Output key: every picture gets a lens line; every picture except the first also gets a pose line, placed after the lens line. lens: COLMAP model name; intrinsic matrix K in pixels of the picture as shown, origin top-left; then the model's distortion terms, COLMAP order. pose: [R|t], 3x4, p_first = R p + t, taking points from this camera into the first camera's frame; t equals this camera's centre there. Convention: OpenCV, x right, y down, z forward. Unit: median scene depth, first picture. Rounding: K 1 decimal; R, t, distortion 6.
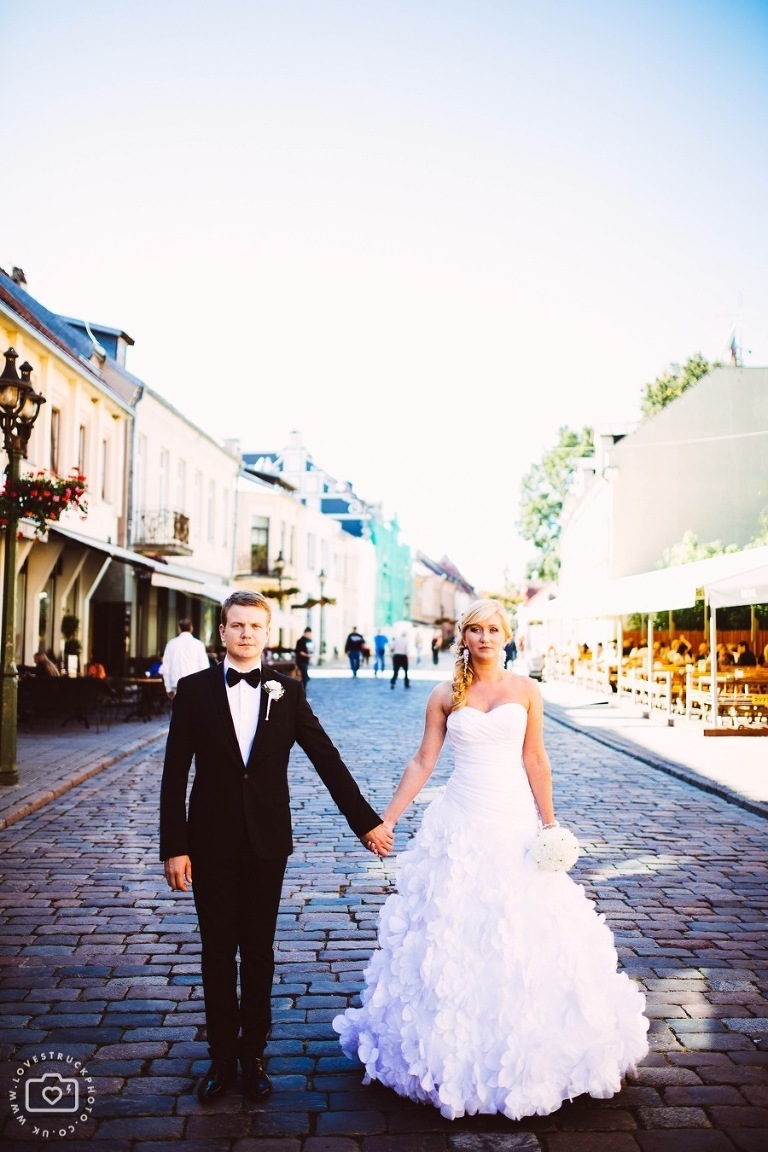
lens RADIAL K [[1171.4, 0, 436.2], [0, 1171.4, 577.3], [0, 0, 1]] dist [-0.056207, 0.012059]
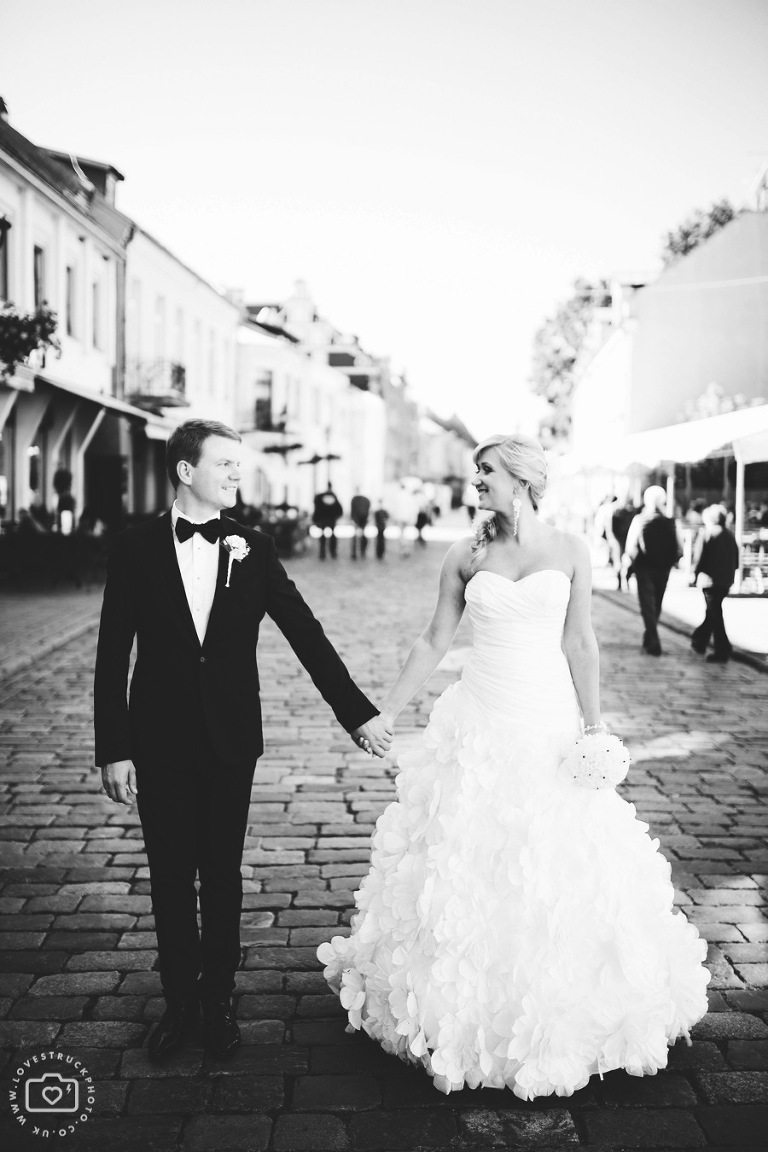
lens RADIAL K [[1164.9, 0, 385.0], [0, 1164.9, 559.7], [0, 0, 1]] dist [0.049855, 0.003413]
pose [[0.998671, 0.005775, -0.051207, -0.000698], [-0.000355, 0.994446, 0.105245, 0.012368], [0.051530, -0.105087, 0.993127, 0.131169]]
